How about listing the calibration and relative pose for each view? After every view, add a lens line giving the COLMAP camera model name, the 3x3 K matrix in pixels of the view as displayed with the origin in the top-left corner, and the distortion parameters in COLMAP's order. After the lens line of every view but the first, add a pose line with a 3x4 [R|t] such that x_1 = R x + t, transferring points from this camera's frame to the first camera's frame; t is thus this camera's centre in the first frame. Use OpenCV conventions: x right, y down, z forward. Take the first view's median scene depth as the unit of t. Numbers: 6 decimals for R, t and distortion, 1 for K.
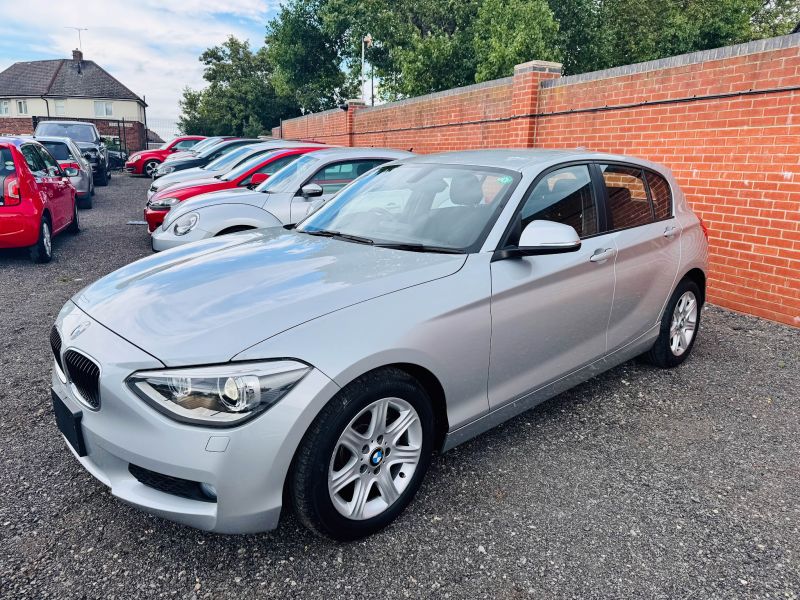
lens RADIAL K [[571.6, 0, 397.5], [0, 571.6, 293.7], [0, 0, 1]] dist [0.004404, -0.001706]
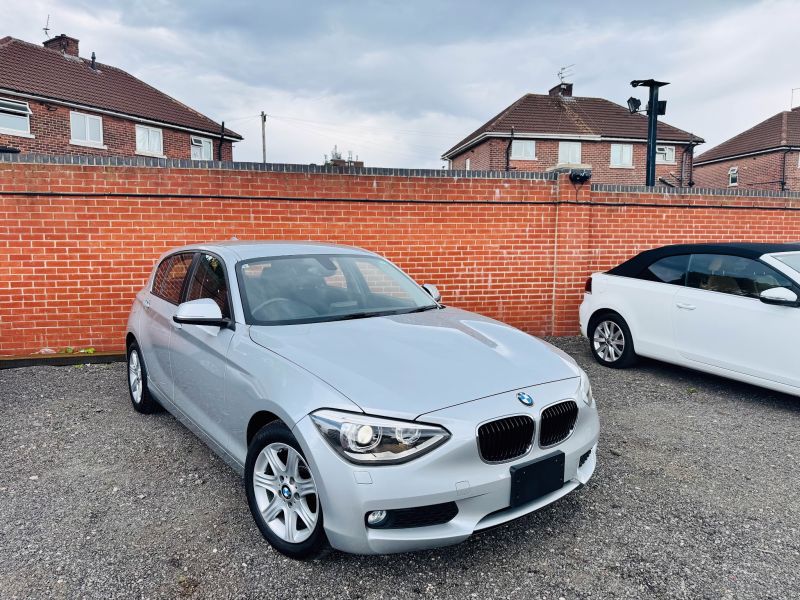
lens RADIAL K [[558.6, 0, 401.6], [0, 558.6, 299.2], [0, 0, 1]] dist [0.126285, -0.185549]
pose [[0.094314, -0.112607, 0.989153, -0.760079], [0.235195, 0.967977, 0.087771, -0.130476], [-0.967361, 0.224366, 0.117778, 0.476896]]
